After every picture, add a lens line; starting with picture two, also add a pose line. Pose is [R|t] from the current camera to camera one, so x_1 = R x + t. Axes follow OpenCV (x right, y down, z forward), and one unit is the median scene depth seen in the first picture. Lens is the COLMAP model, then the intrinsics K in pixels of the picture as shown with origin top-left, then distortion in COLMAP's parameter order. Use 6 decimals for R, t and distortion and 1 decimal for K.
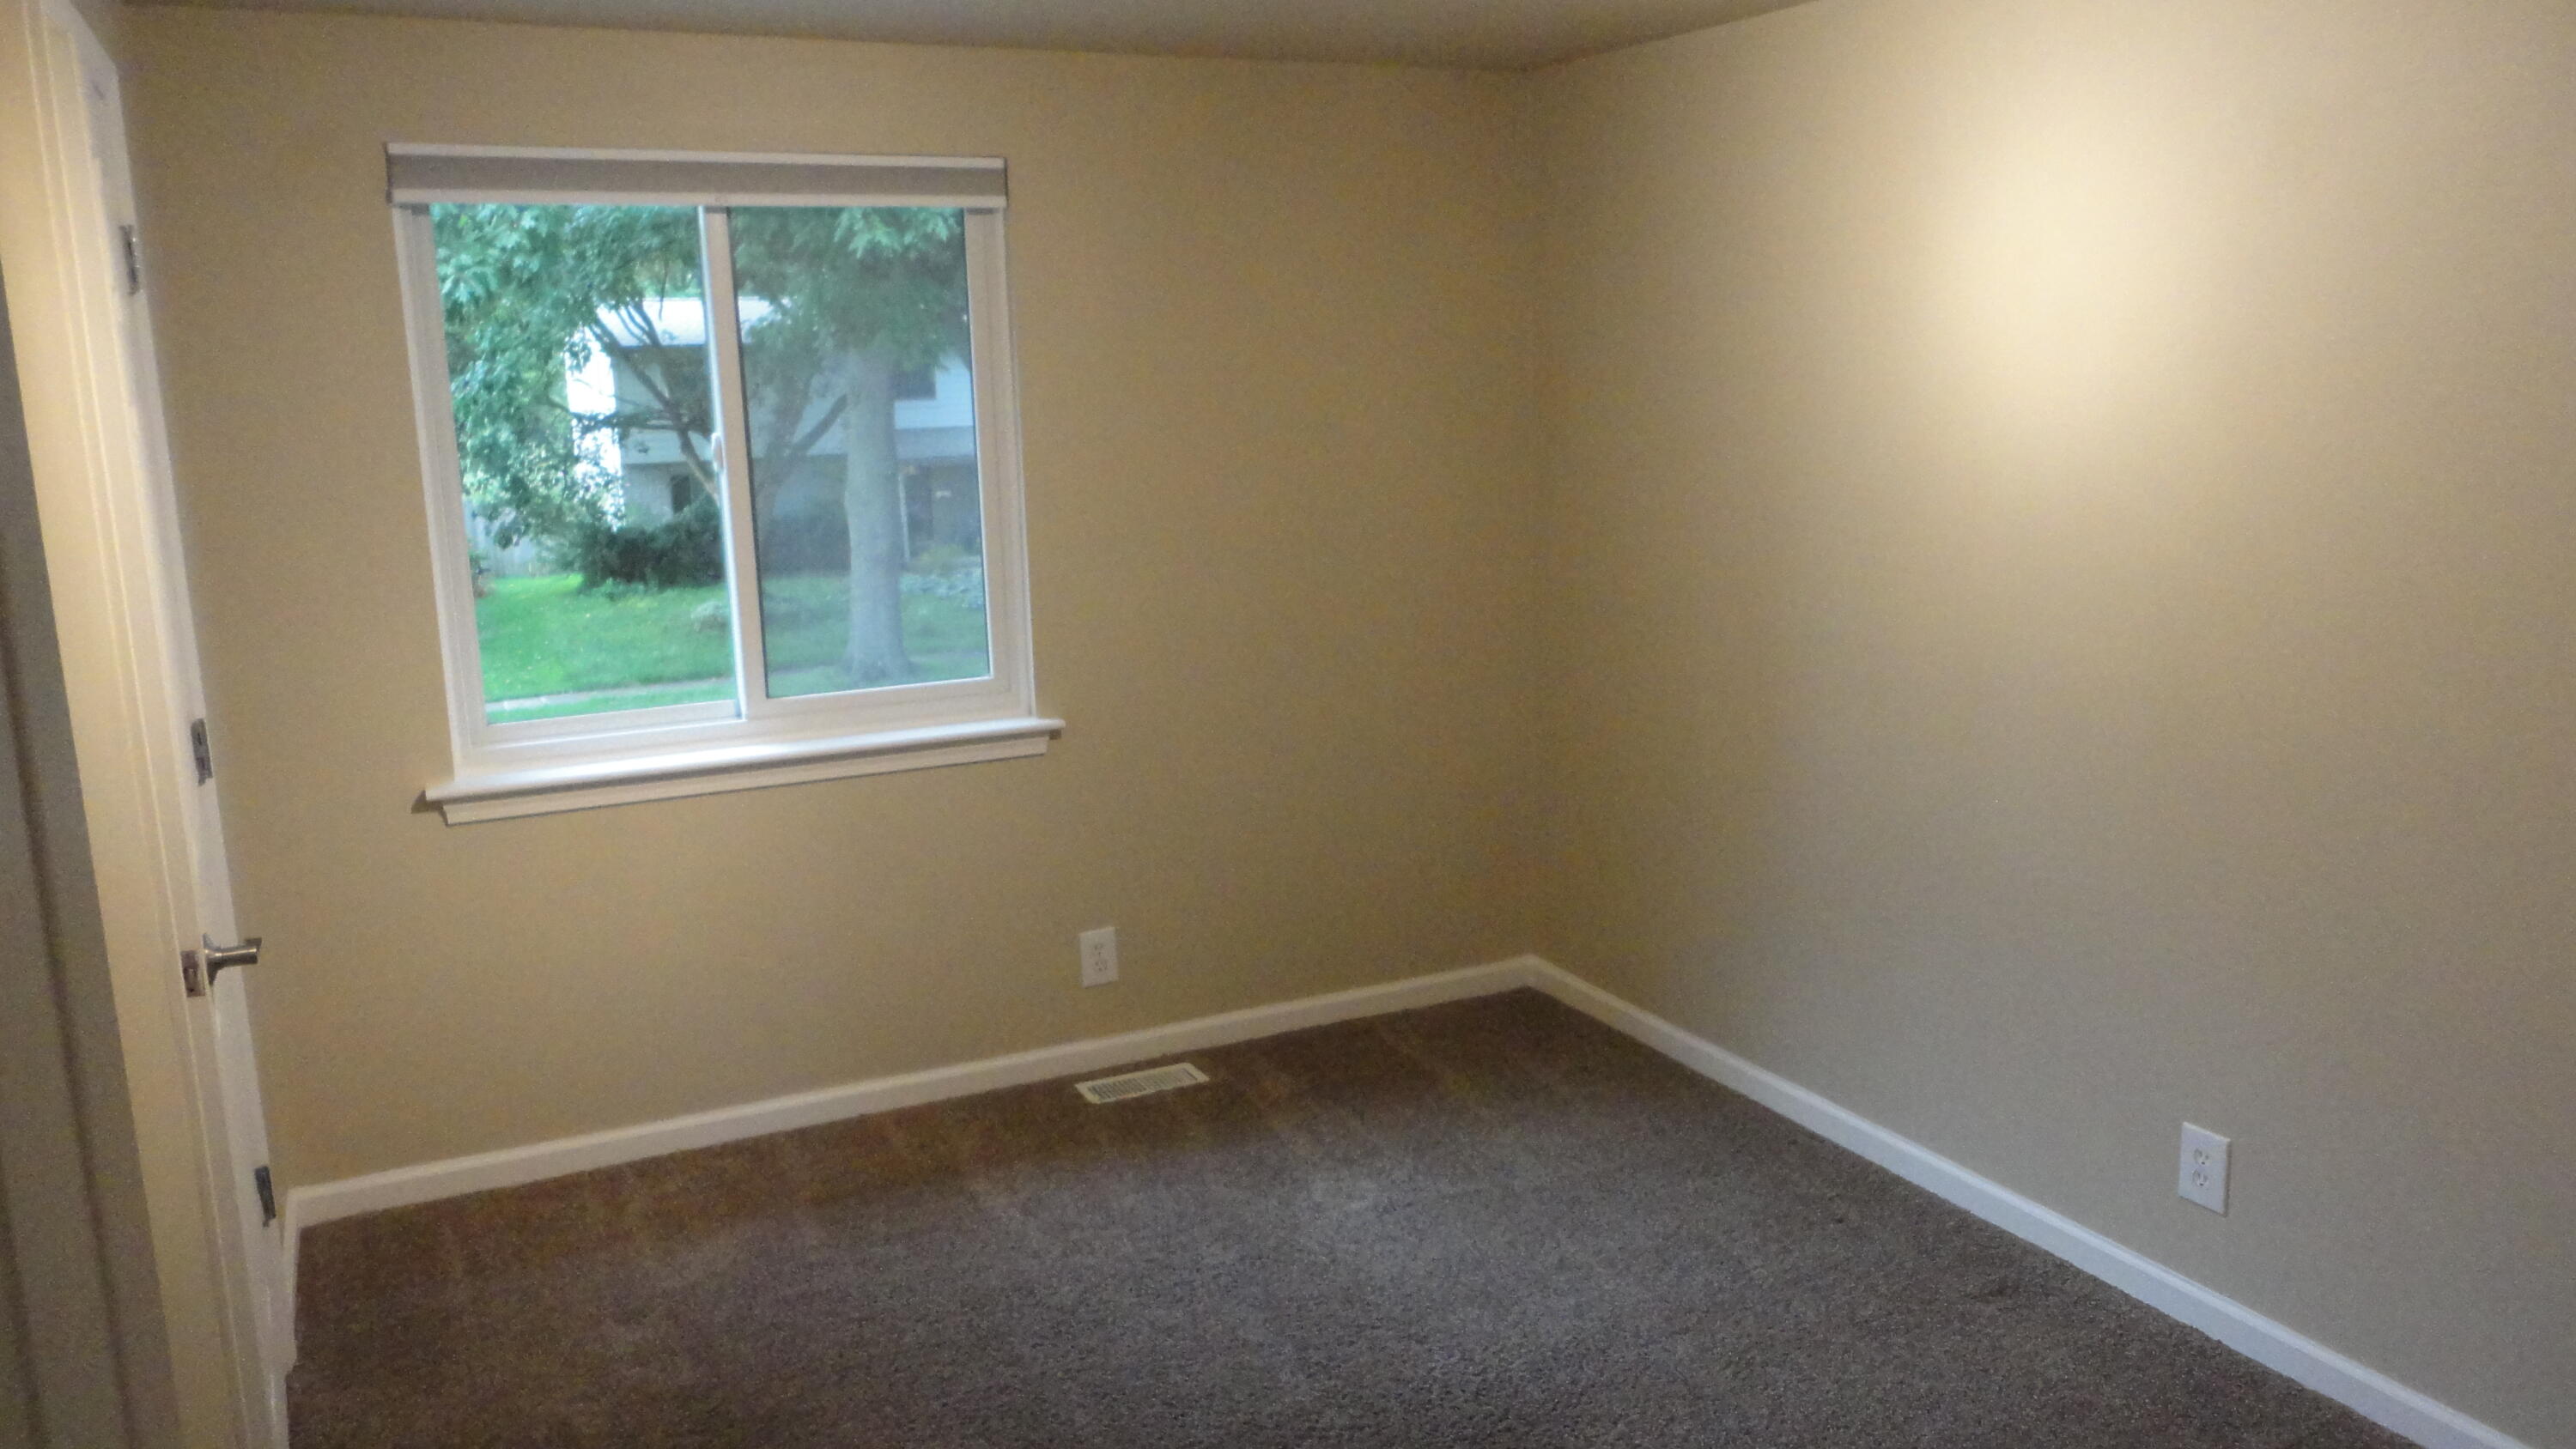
lens RADIAL K [[1841.5, 0, 1284.5], [0, 1841.5, 720.5], [0, 0, 1]] dist [-0.012701, -0.010587]
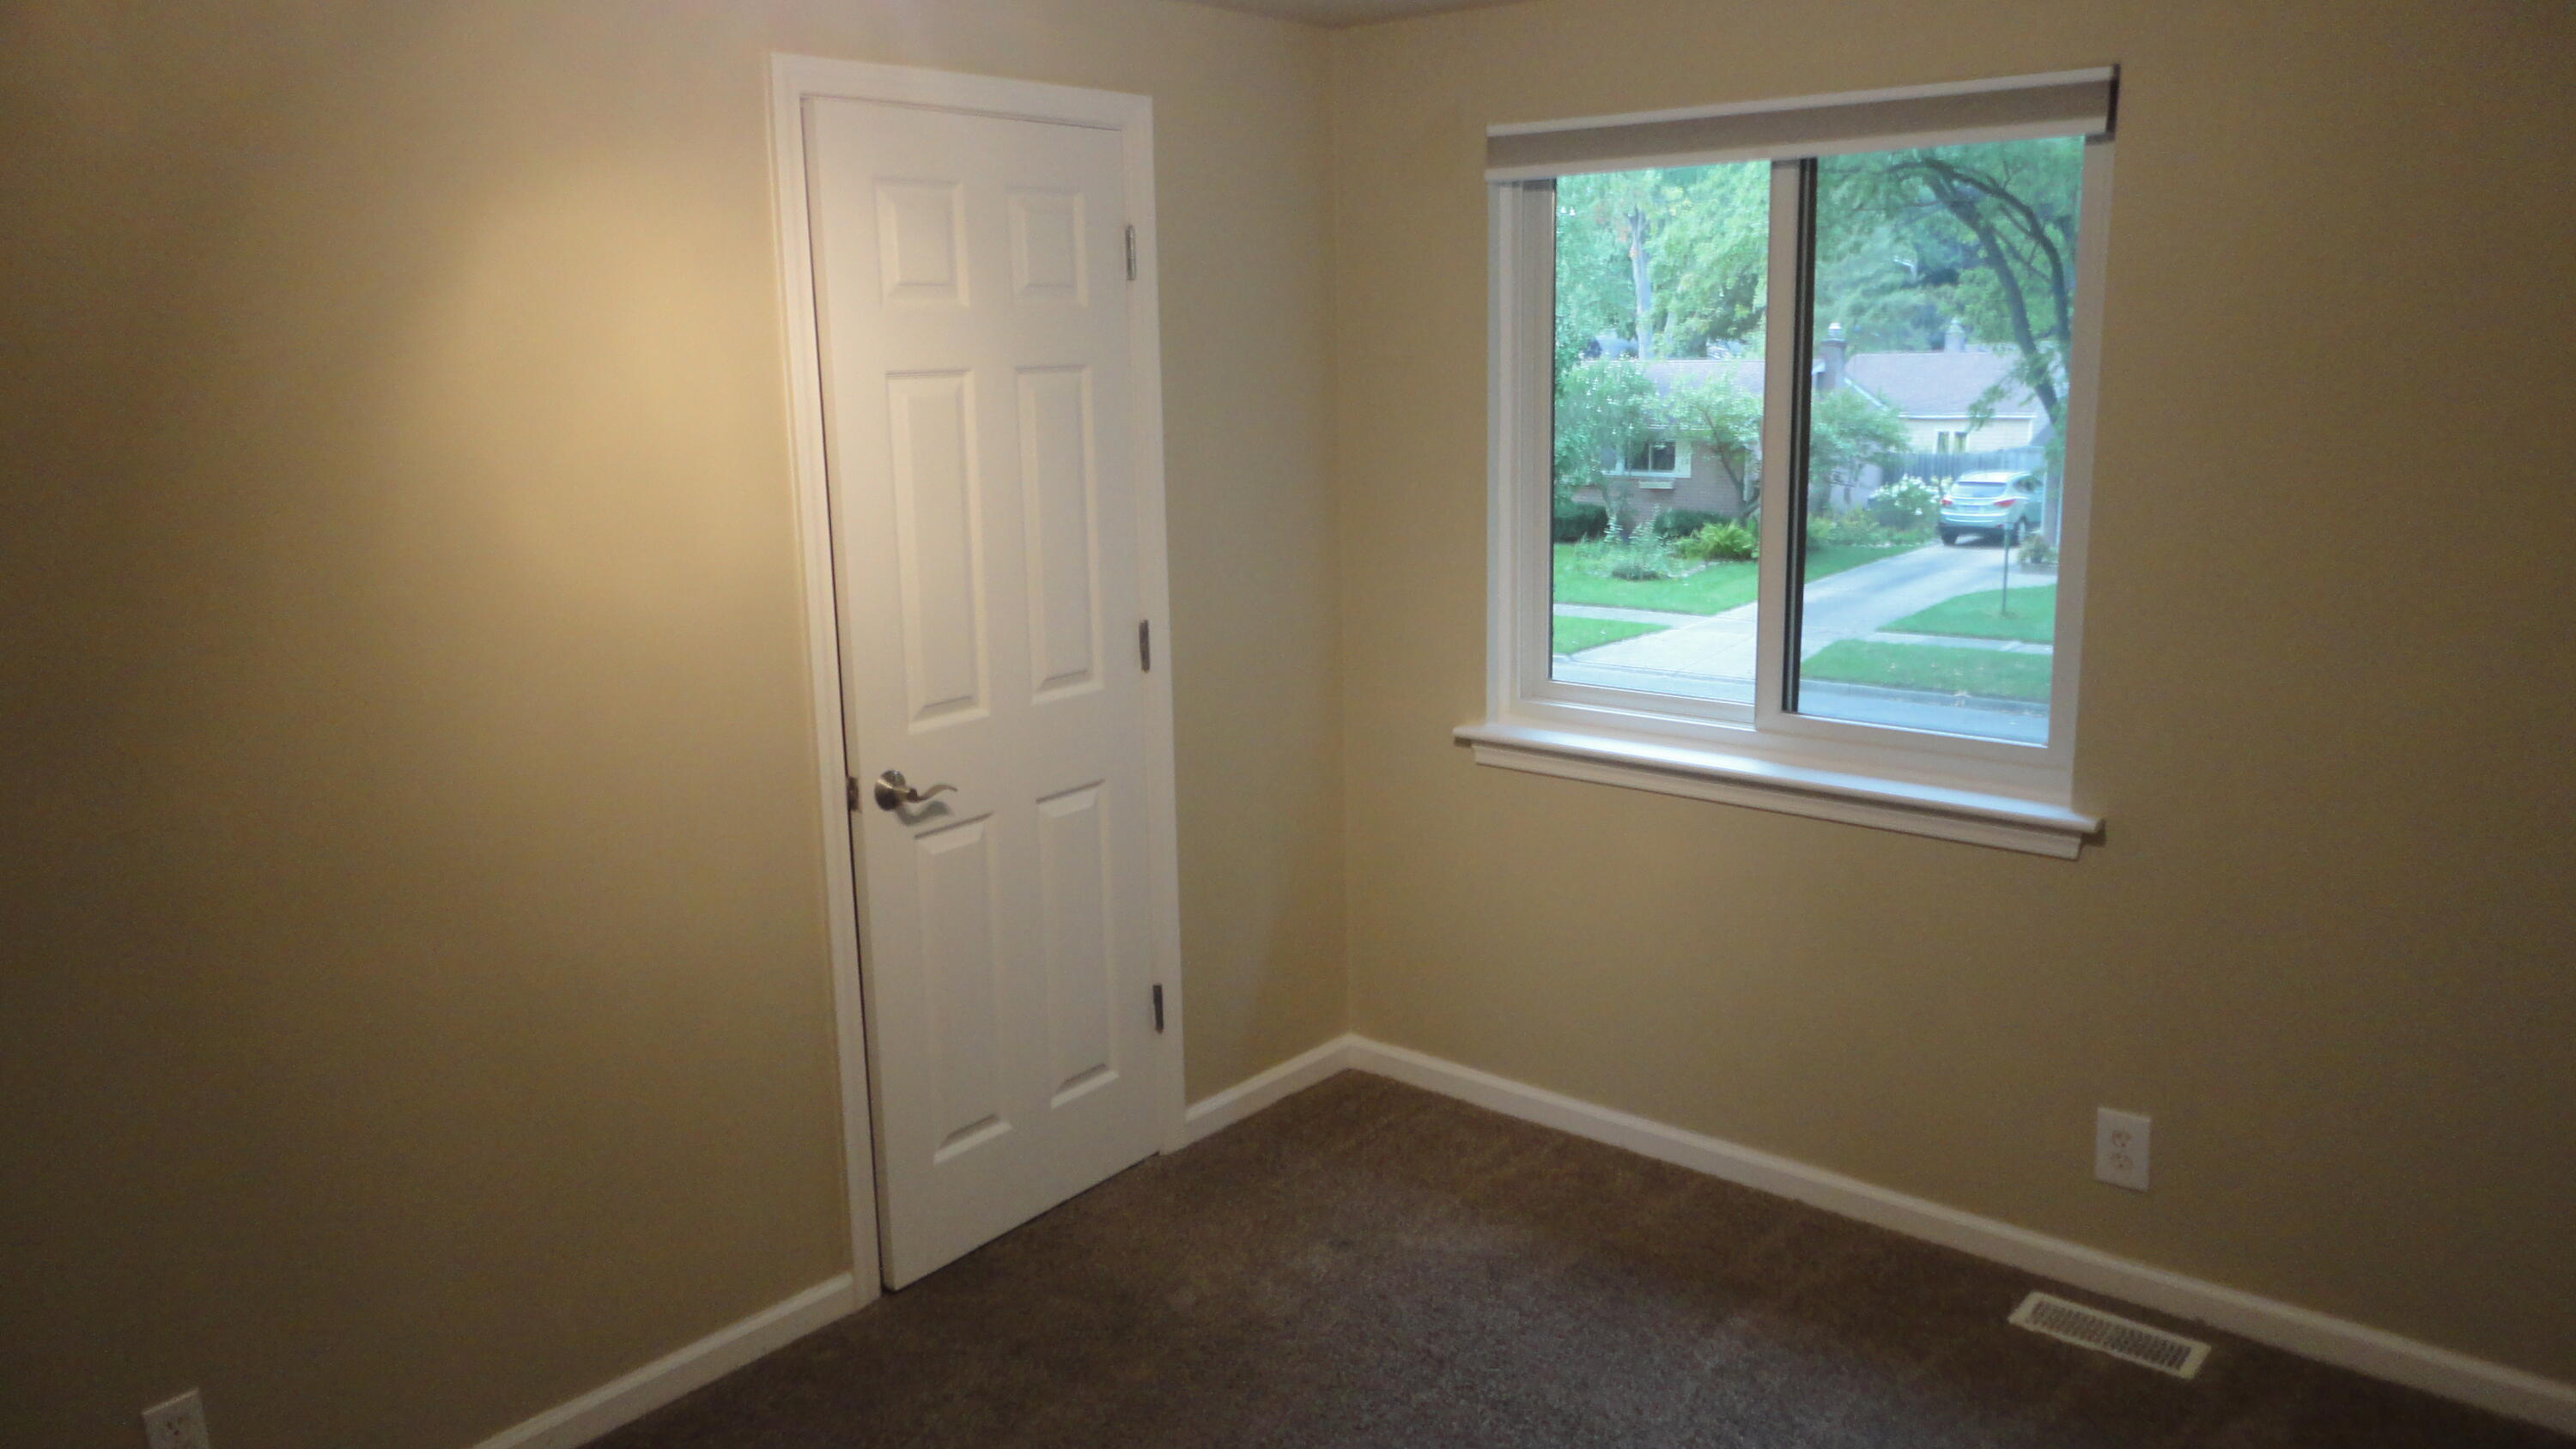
lens RADIAL K [[1841.5, 0, 1289.4], [0, 1841.5, 718.3], [0, 0, 1]] dist [-0.012701, -0.010587]
pose [[0.398250, 0.202295, -0.894692, 0.402655], [-0.170502, 0.974706, 0.144491, -0.092217], [0.901292, 0.095003, 0.422668, 0.385025]]
